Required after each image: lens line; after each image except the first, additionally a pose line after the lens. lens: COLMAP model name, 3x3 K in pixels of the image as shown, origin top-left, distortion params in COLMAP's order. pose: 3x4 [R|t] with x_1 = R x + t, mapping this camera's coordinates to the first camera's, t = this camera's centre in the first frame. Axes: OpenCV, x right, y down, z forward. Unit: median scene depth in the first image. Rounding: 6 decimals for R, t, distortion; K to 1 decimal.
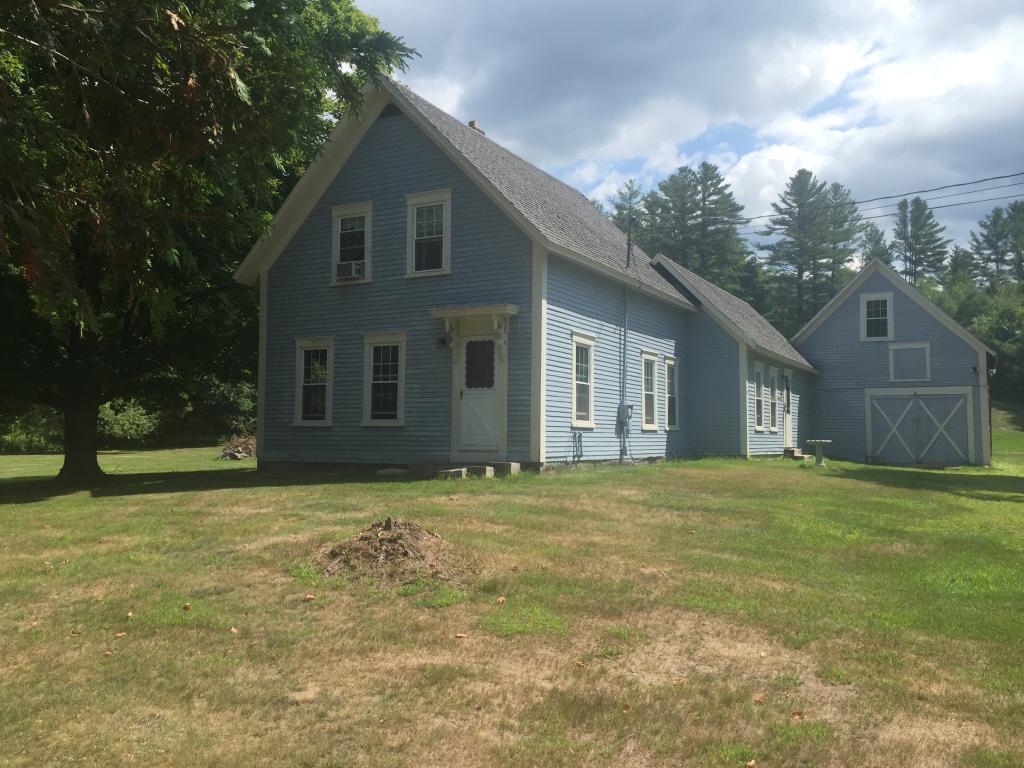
lens RADIAL K [[866.6, 0, 512.0], [0, 866.6, 384.0], [0, 0, 1]] dist [0.018846, 0.004372]
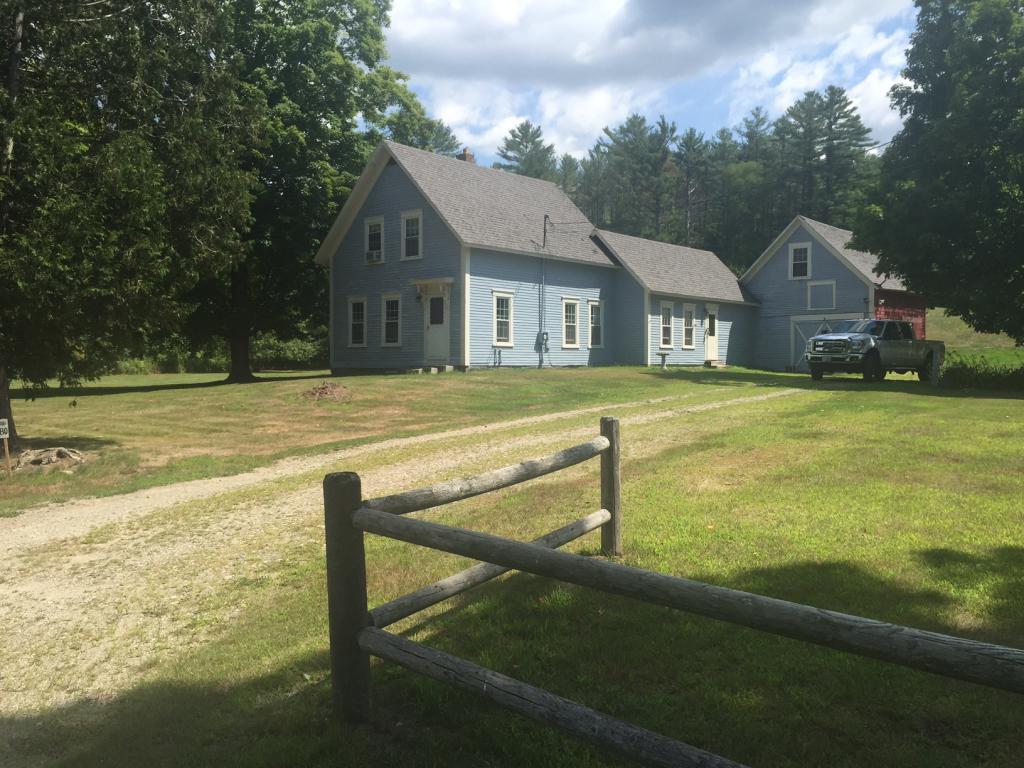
lens RADIAL K [[859.3, 0, 512.0], [0, 859.3, 384.0], [0, 0, 1]] dist [0.002792, -0.005073]
pose [[0.980486, -0.001823, -0.196581, 0.408436], [0.019007, 0.996151, 0.085565, -0.019011], [0.195669, -0.087632, 0.976747, -0.617465]]
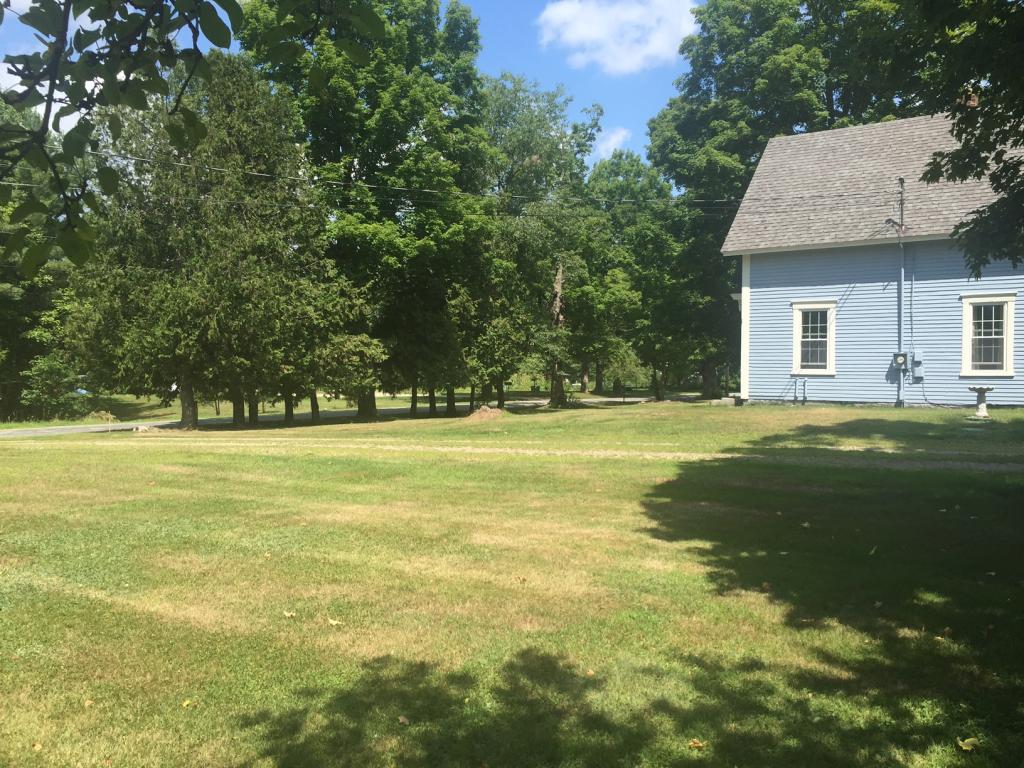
lens RADIAL K [[859.3, 0, 512.0], [0, 859.3, 384.0], [0, 0, 1]] dist [0.002792, -0.005073]
pose [[-0.098214, -0.017208, -0.995017, 1.307587], [0.039530, 0.998994, -0.021178, 0.069289], [0.994380, -0.041413, -0.097435, 0.647326]]
